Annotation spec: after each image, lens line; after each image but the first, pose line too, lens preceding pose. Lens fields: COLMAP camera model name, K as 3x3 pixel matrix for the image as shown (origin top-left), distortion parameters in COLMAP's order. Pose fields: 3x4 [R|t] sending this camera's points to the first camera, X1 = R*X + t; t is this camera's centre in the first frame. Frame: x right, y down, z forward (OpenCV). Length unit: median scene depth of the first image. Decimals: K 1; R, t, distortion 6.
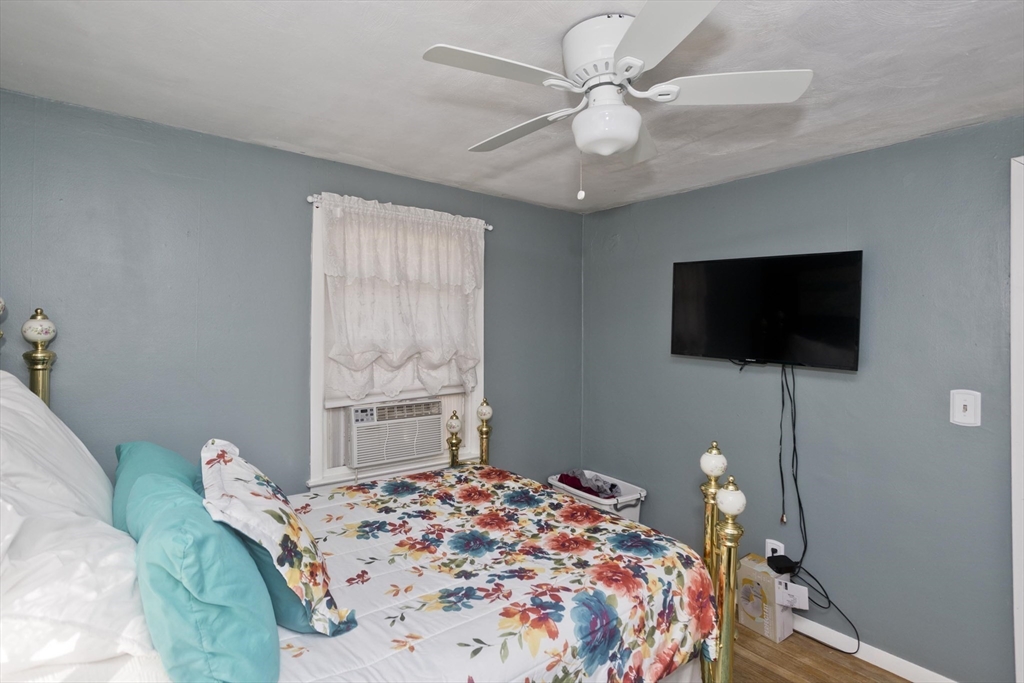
lens RADIAL K [[506.2, 0, 510.5], [0, 506.2, 329.0], [0, 0, 1]] dist [-0.054562, 0.029019]
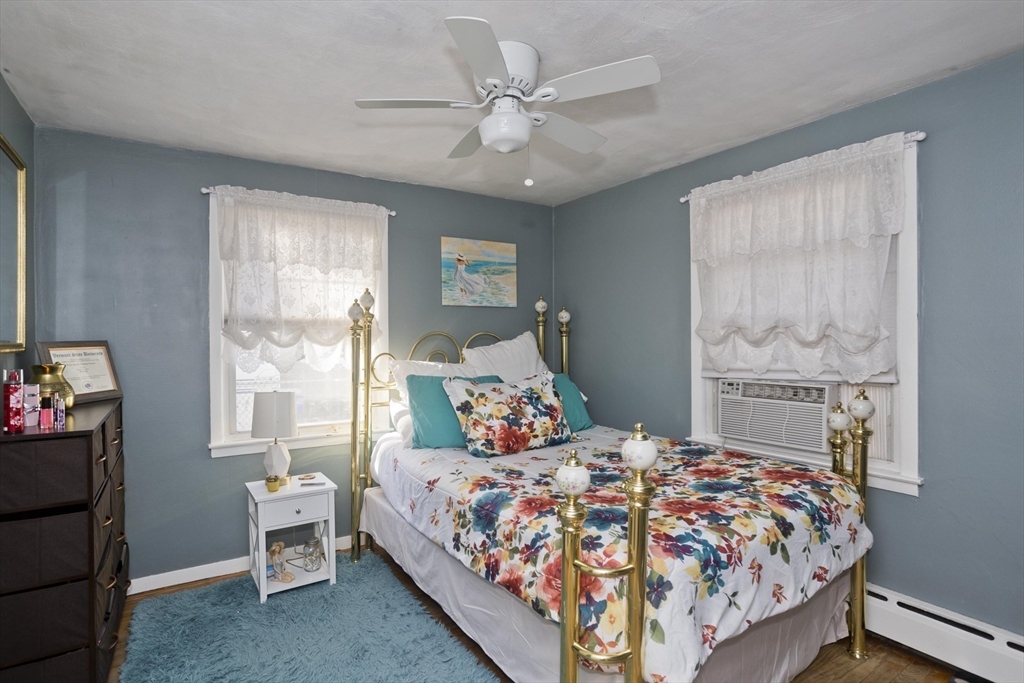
lens RADIAL K [[545.8, 0, 465.3], [0, 545.8, 360.7], [0, 0, 1]] dist [-0.060233, 0.040391]
pose [[-0.152886, 0.028137, -0.987843, 1.268933], [0.008360, 0.999596, 0.027178, 0.113380], [0.988208, -0.004104, -0.153059, 0.897496]]
